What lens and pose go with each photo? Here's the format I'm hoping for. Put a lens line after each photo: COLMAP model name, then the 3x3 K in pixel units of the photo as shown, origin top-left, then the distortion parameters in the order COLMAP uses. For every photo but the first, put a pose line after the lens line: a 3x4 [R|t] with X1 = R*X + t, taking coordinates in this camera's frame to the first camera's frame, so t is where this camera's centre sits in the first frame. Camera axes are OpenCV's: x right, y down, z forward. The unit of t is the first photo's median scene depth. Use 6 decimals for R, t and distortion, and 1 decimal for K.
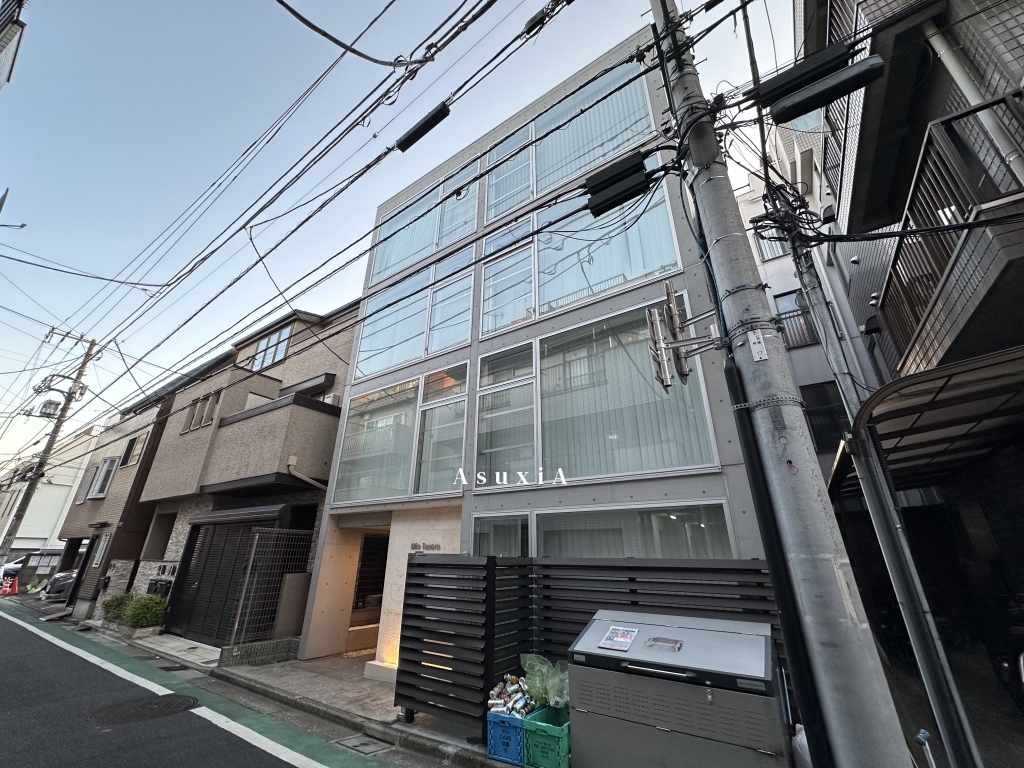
lens RADIAL K [[407.4, 0, 508.6], [0, 407.4, 383.8], [0, 0, 1]] dist [-0.001915, 0.000322]
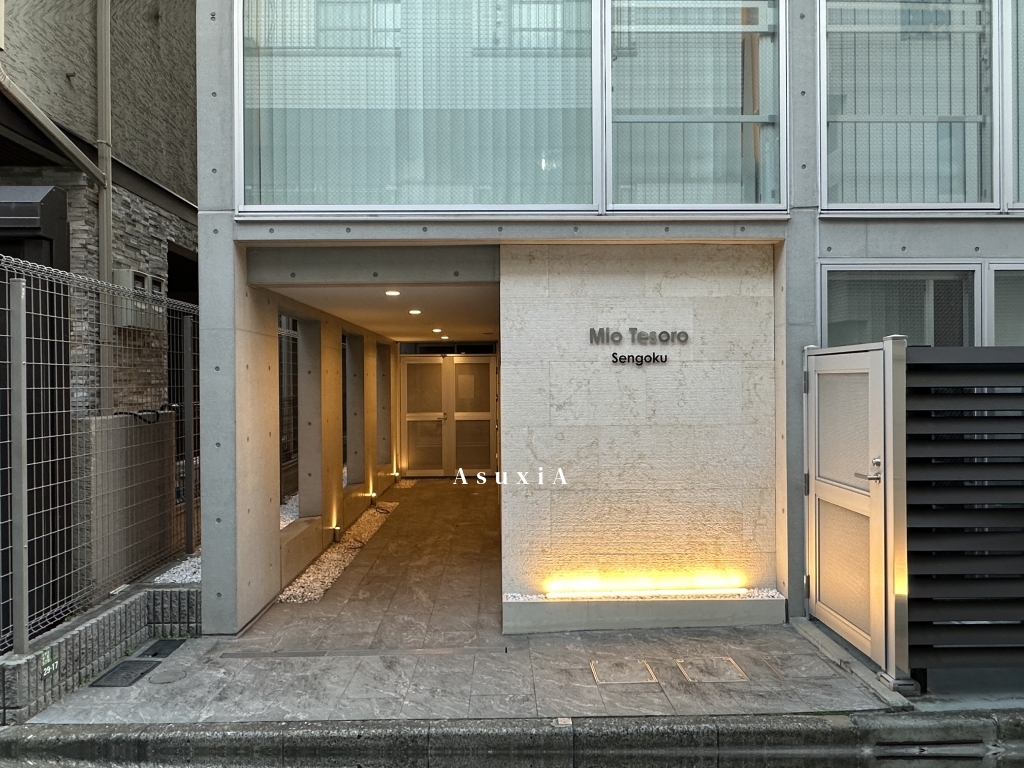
lens RADIAL K [[674.0, 0, 508.2], [0, 674.0, 383.3], [0, 0, 1]] dist [-0.003835, 0.003068]
pose [[0.813178, -0.015530, 0.581808, -0.677662], [-0.213409, 0.922063, 0.322889, 0.247809], [-0.541478, -0.386729, 0.746487, 0.539341]]
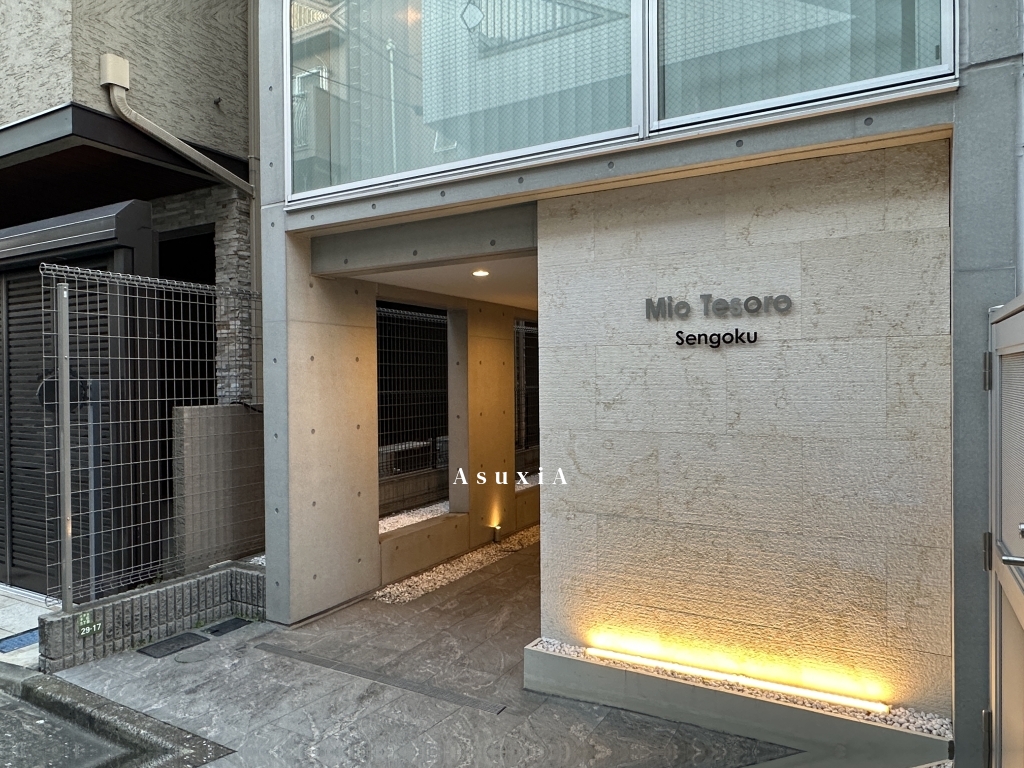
lens RADIAL K [[674.0, 0, 507.4], [0, 674.0, 383.0], [0, 0, 1]] dist [-0.003835, 0.003068]
pose [[0.996190, -0.018689, 0.085184, -0.376123], [-0.016755, 0.917557, 0.397250, 0.259167], [-0.085585, -0.397164, 0.913748, 0.552660]]
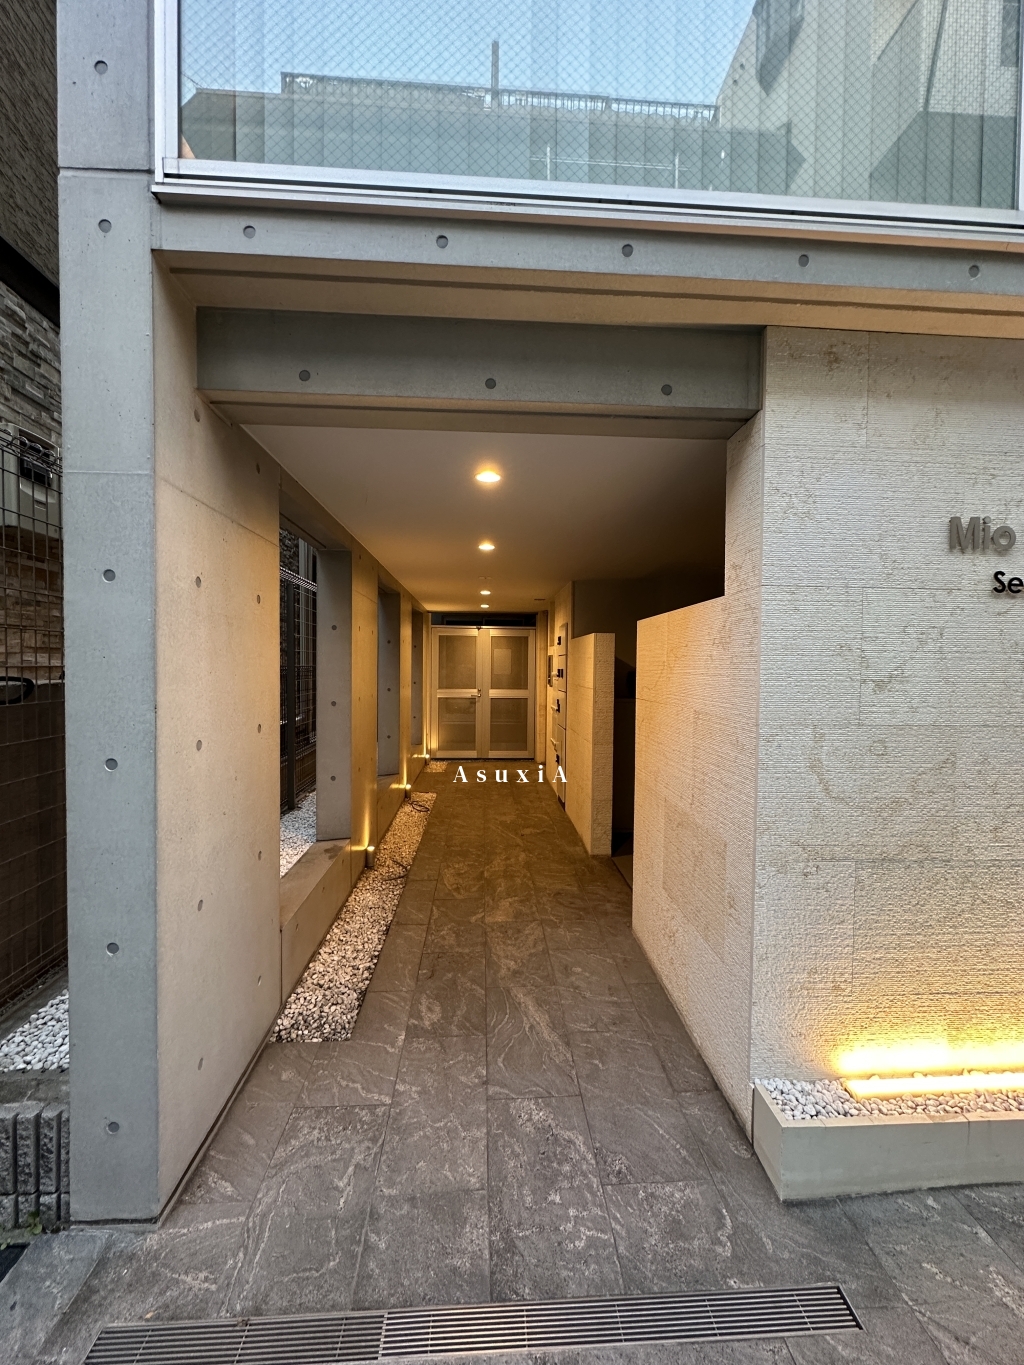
lens RADIAL K [[543.1, 0, 512.5], [0, 543.1, 679.9], [0, 0, 1]] dist [-0.001915, 0.000322]
pose [[0.790392, -0.016186, 0.612387, -0.541549], [-0.242821, 0.909490, 0.337441, 0.422551], [-0.562422, -0.415411, 0.714923, 0.905437]]
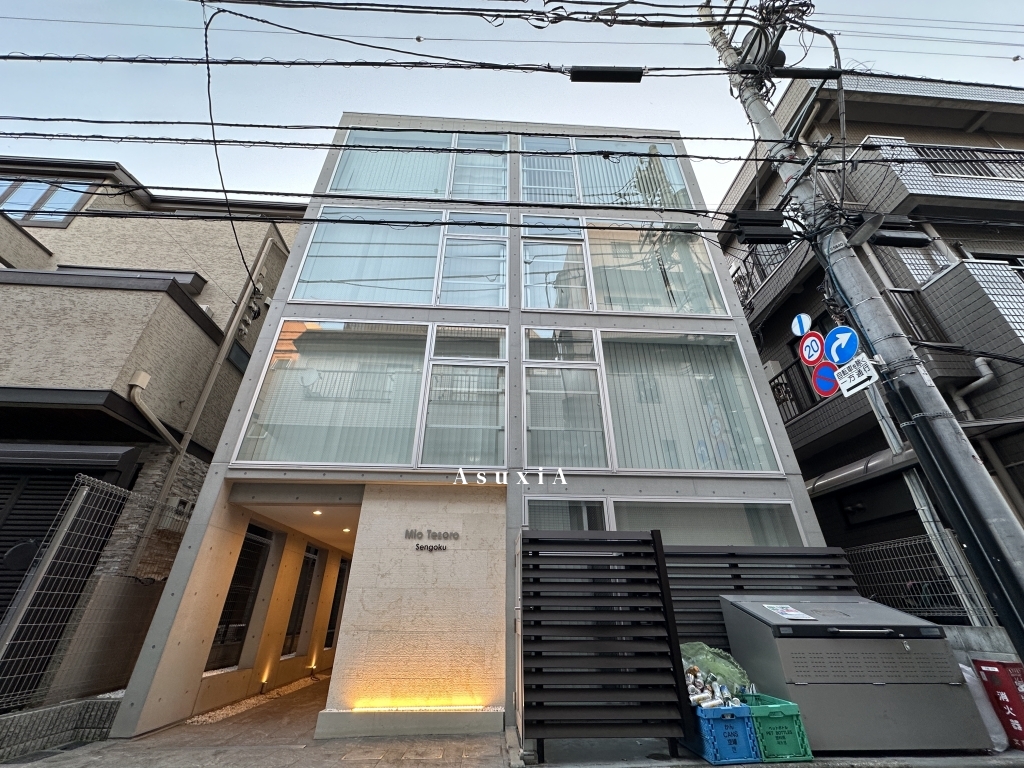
lens RADIAL K [[407.4, 0, 510.1], [0, 407.4, 383.3], [0, 0, 1]] dist [-0.001915, 0.000322]
pose [[0.792150, 0.295240, 0.534164, -0.555795], [-0.234443, 0.955261, -0.180314, 0.229163], [-0.563502, 0.017605, 0.825927, 0.290018]]
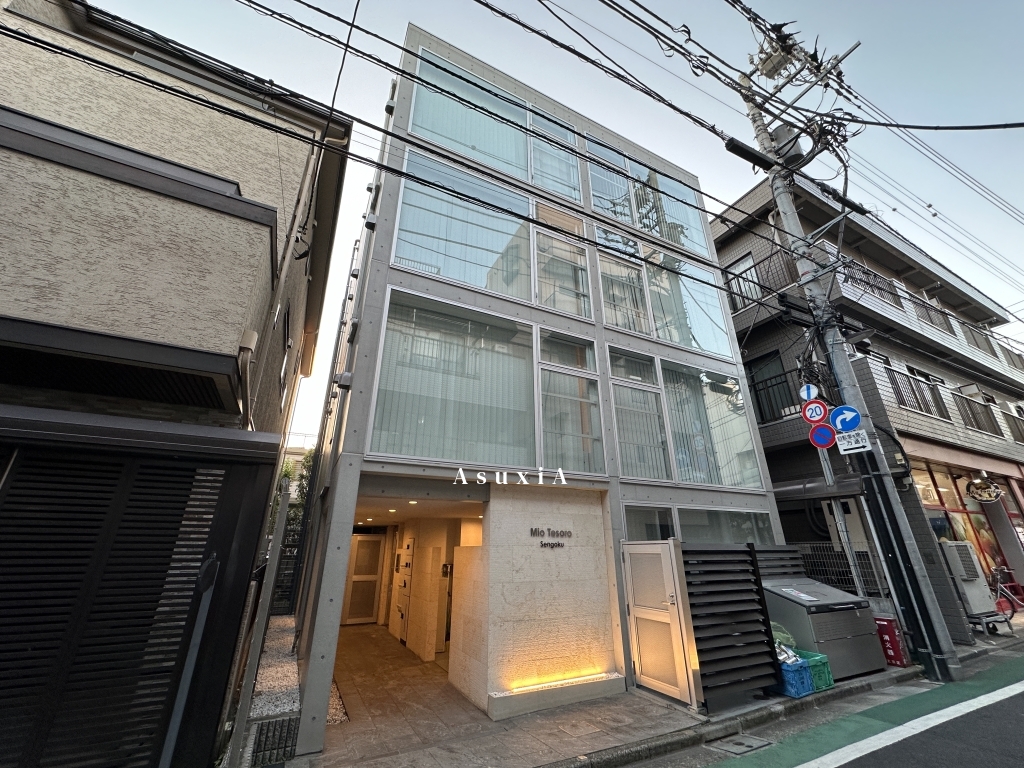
lens RADIAL K [[407.4, 0, 510.1], [0, 407.4, 383.9], [0, 0, 1]] dist [-0.001915, 0.000322]
pose [[0.482857, 0.323374, 0.813805, -0.987126], [-0.336154, 0.926569, -0.168731, 0.278929], [-0.808610, -0.192091, 0.556103, 0.647043]]
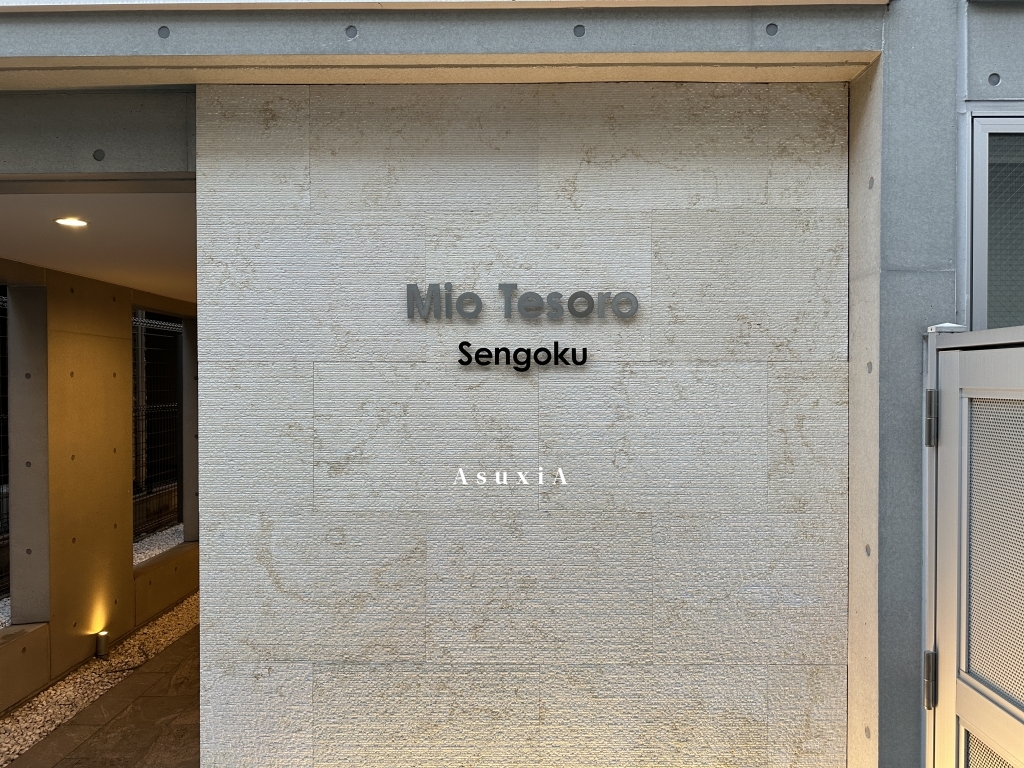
lens RADIAL K [[721.0, 0, 516.0], [0, 721.0, 386.7], [0, 0, 1]] dist [0.059234, -0.069771]
pose [[0.831250, -0.015477, 0.555684, -0.365317], [-0.208707, 0.917798, 0.337769, 0.320593], [-0.515233, -0.396745, 0.759689, 0.735386]]
